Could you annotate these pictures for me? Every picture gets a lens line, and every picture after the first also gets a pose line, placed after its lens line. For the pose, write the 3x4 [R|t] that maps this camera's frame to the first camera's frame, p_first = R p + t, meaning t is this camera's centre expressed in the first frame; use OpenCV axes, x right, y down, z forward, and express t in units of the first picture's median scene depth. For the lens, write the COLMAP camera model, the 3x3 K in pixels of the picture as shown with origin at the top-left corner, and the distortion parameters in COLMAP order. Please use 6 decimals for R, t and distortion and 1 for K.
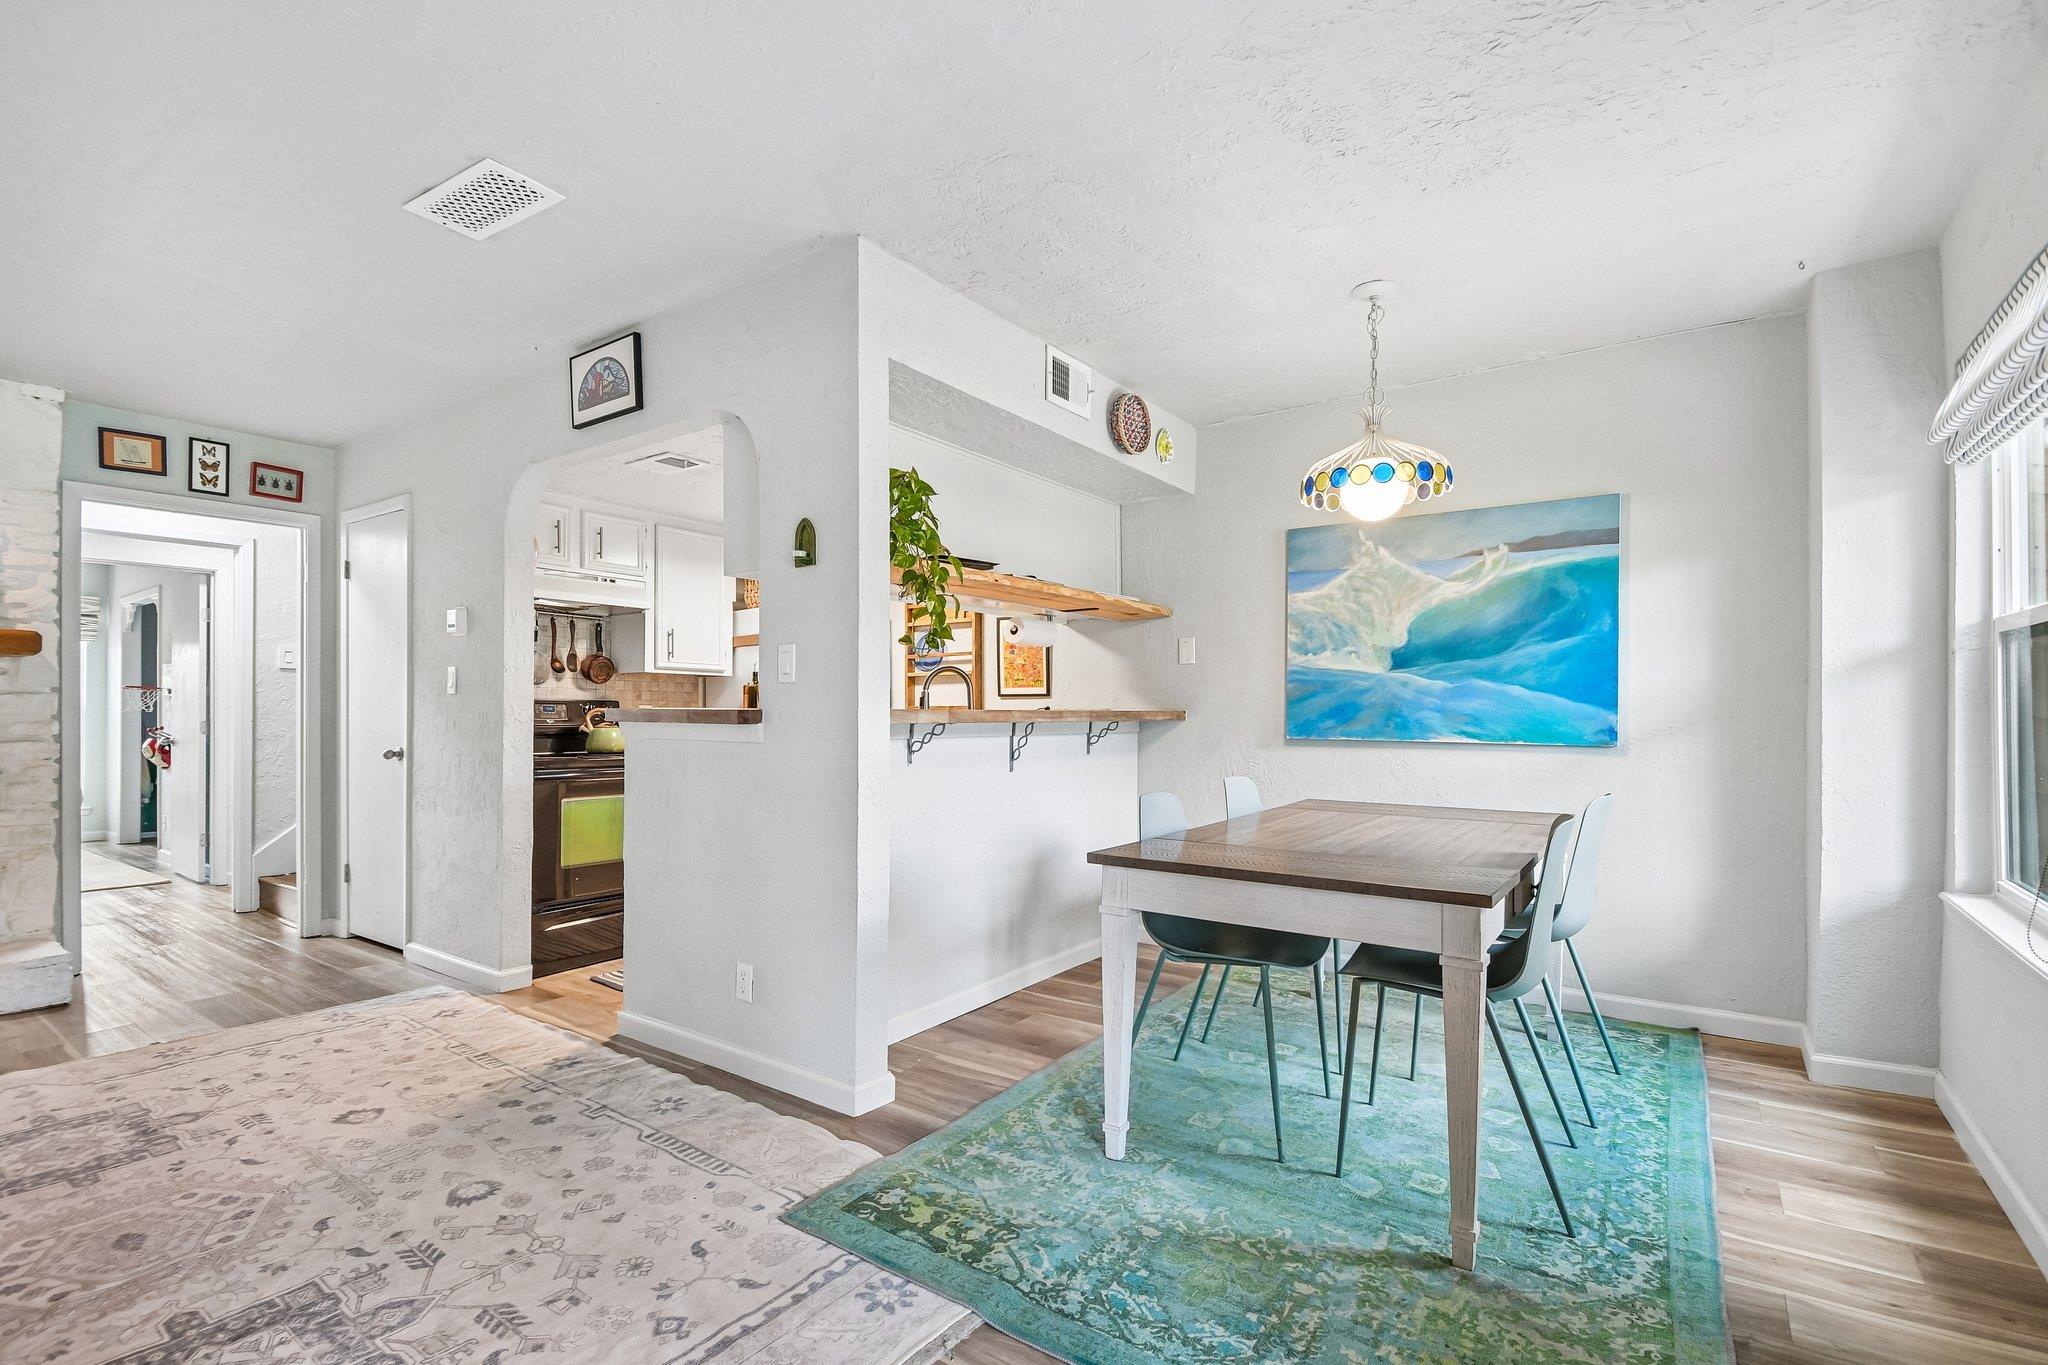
lens RADIAL K [[923.3, 0, 1017.0], [0, 923.3, 714.1], [0, 0, 1]] dist [0.017185, -0.017948]
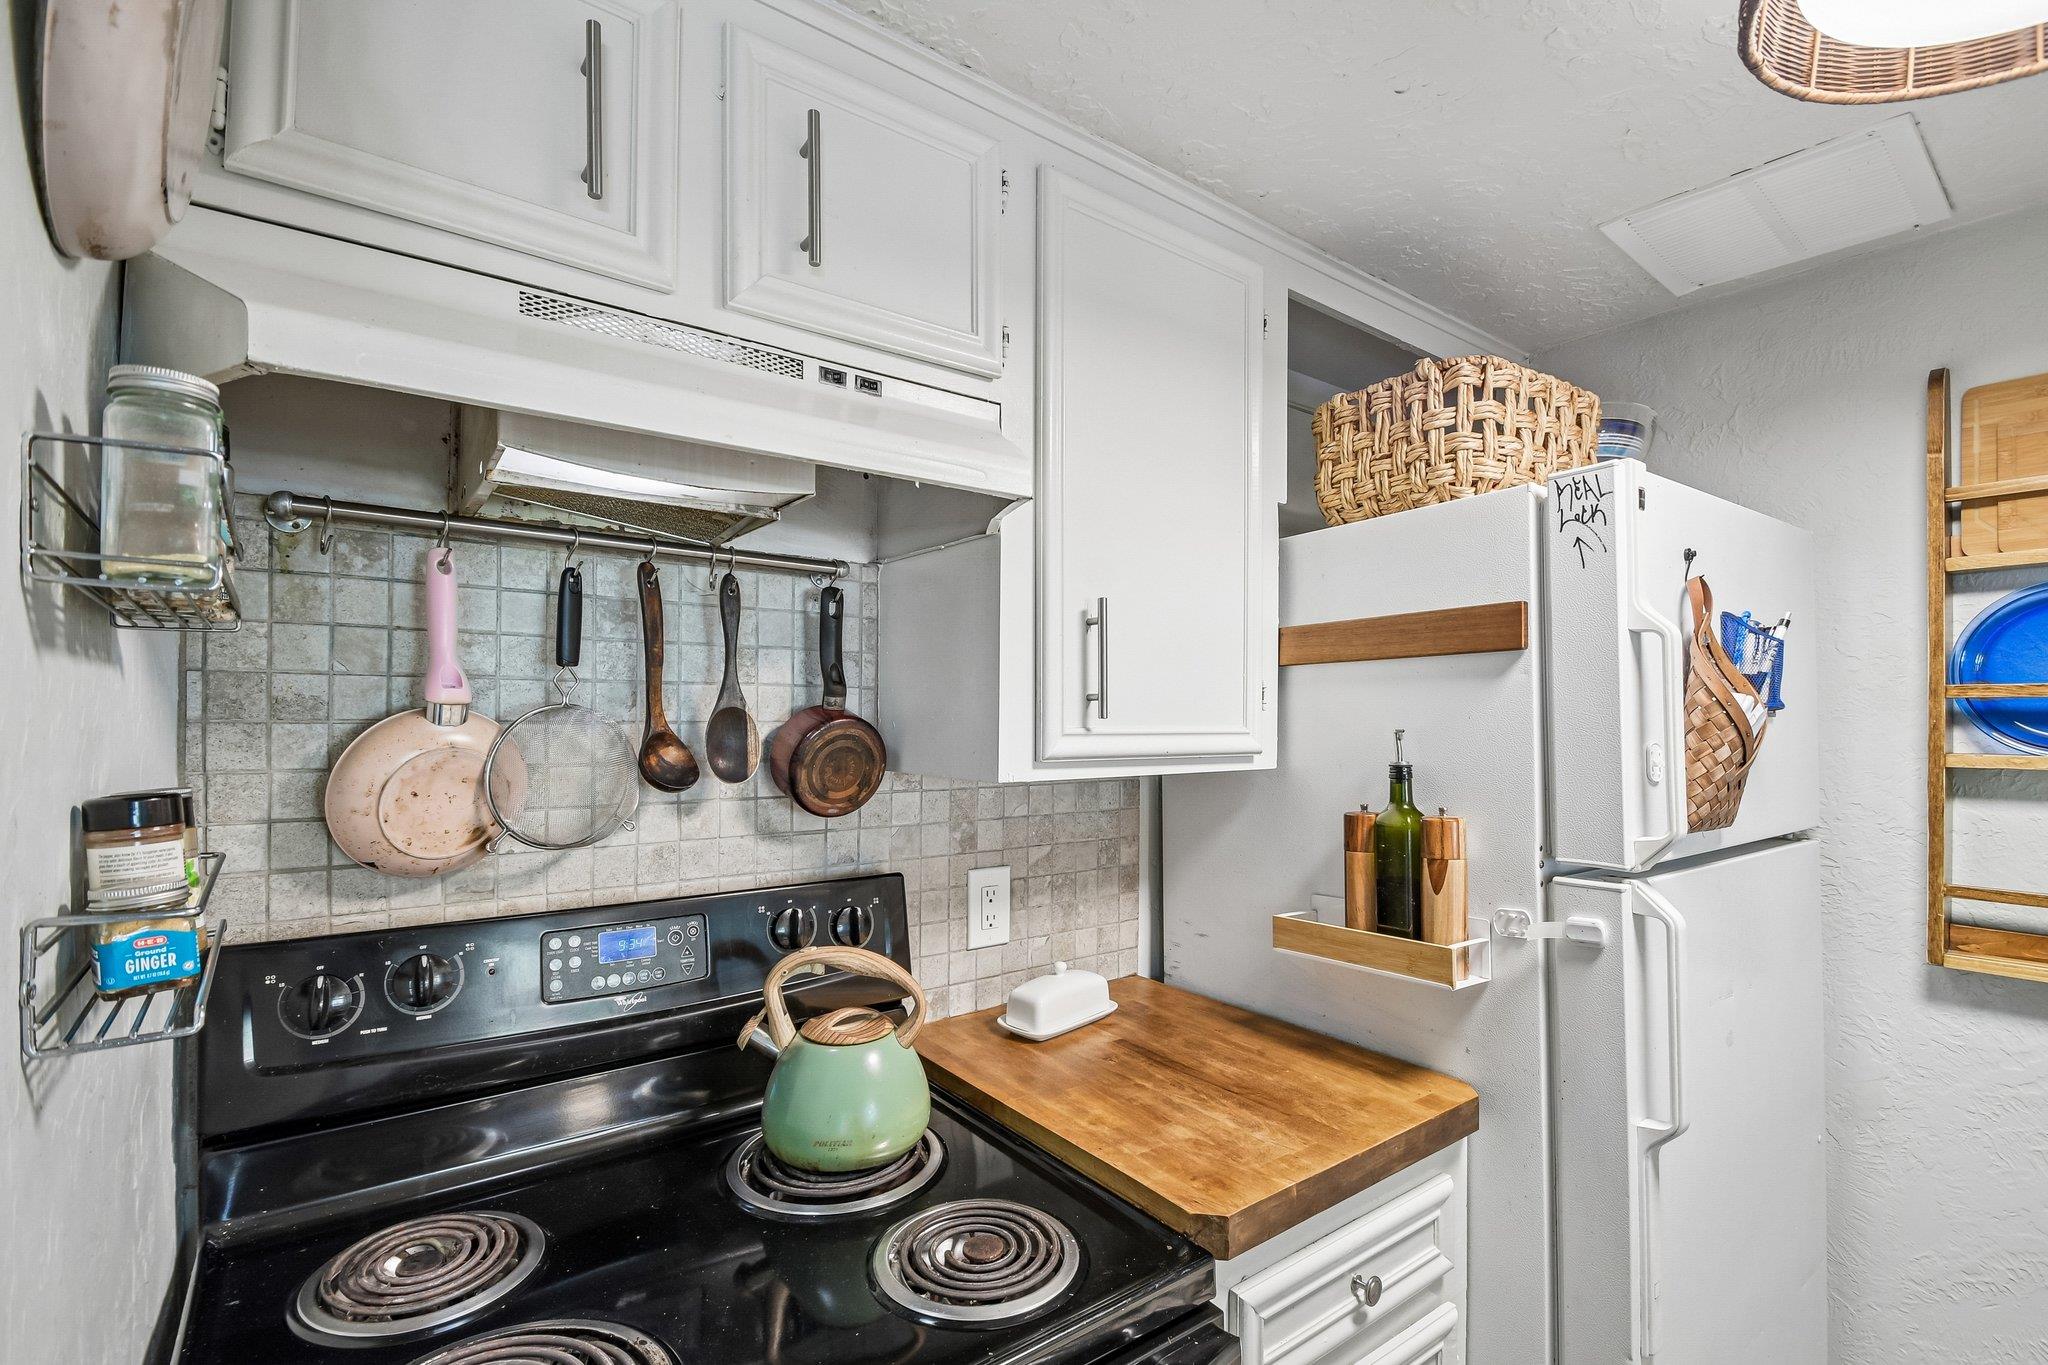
lens RADIAL K [[923.3, 0, 1017.0], [0, 923.3, 714.1], [0, 0, 1]] dist [0.017185, -0.017948]
pose [[0.953611, 0.000238, -0.301042, -0.414262], [0.000151, 0.999999, 0.001269, -0.080373], [0.301042, -0.001255, 0.953610, 0.983973]]
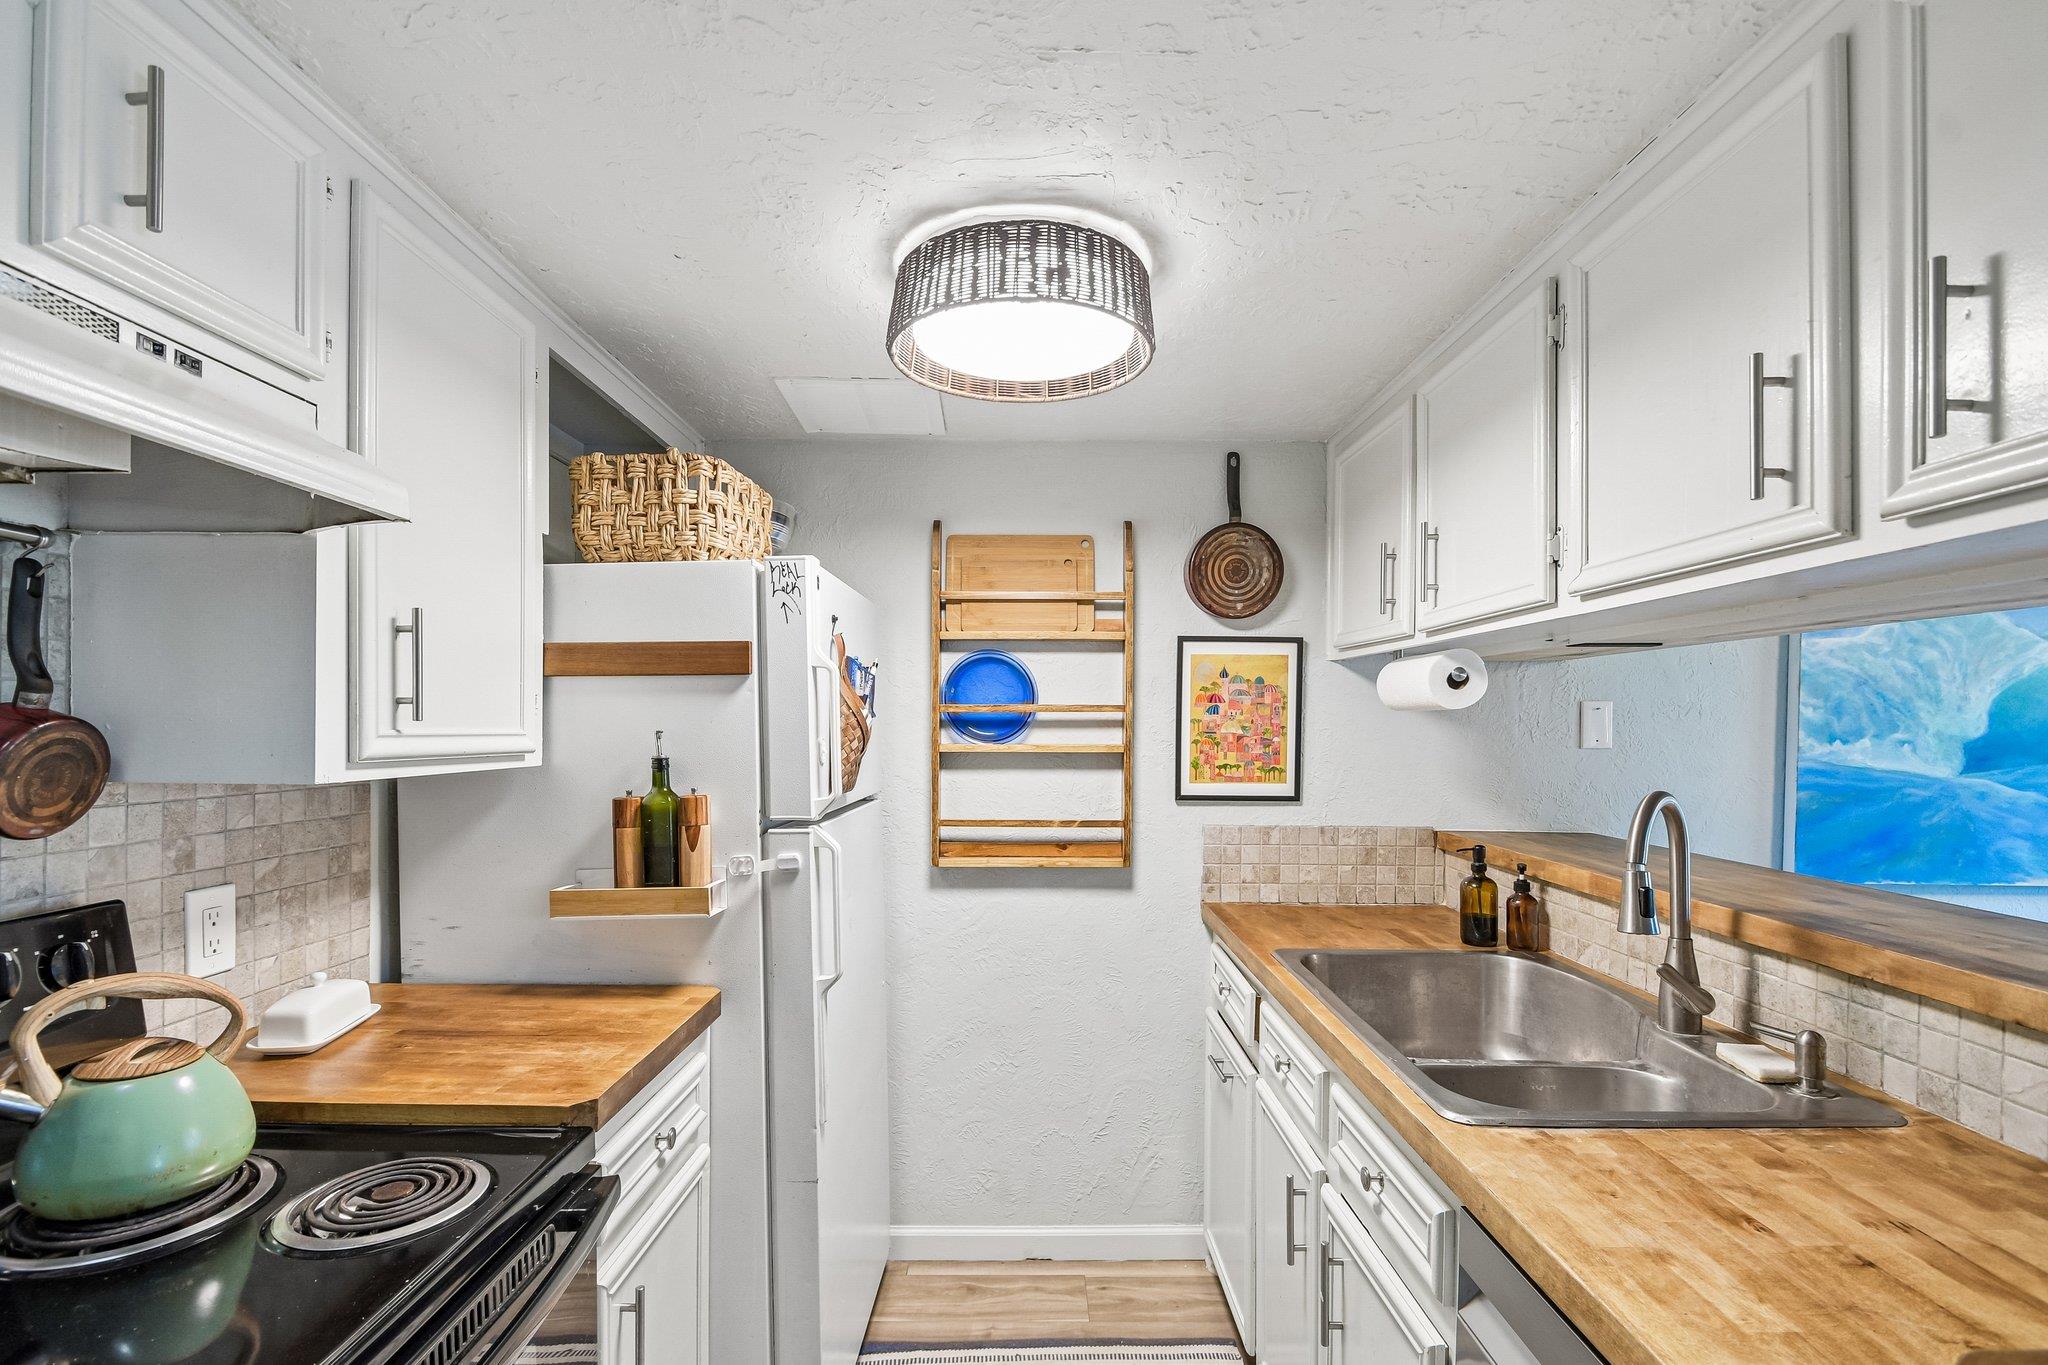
lens RADIAL K [[923.3, 0, 1017.0], [0, 923.3, 714.1], [0, 0, 1]] dist [0.017185, -0.017948]
pose [[0.816450, 0.011475, 0.577302, -0.498627], [-0.008252, 0.999932, -0.008205, -0.079964], [-0.577357, 0.001936, 0.816489, 0.890743]]
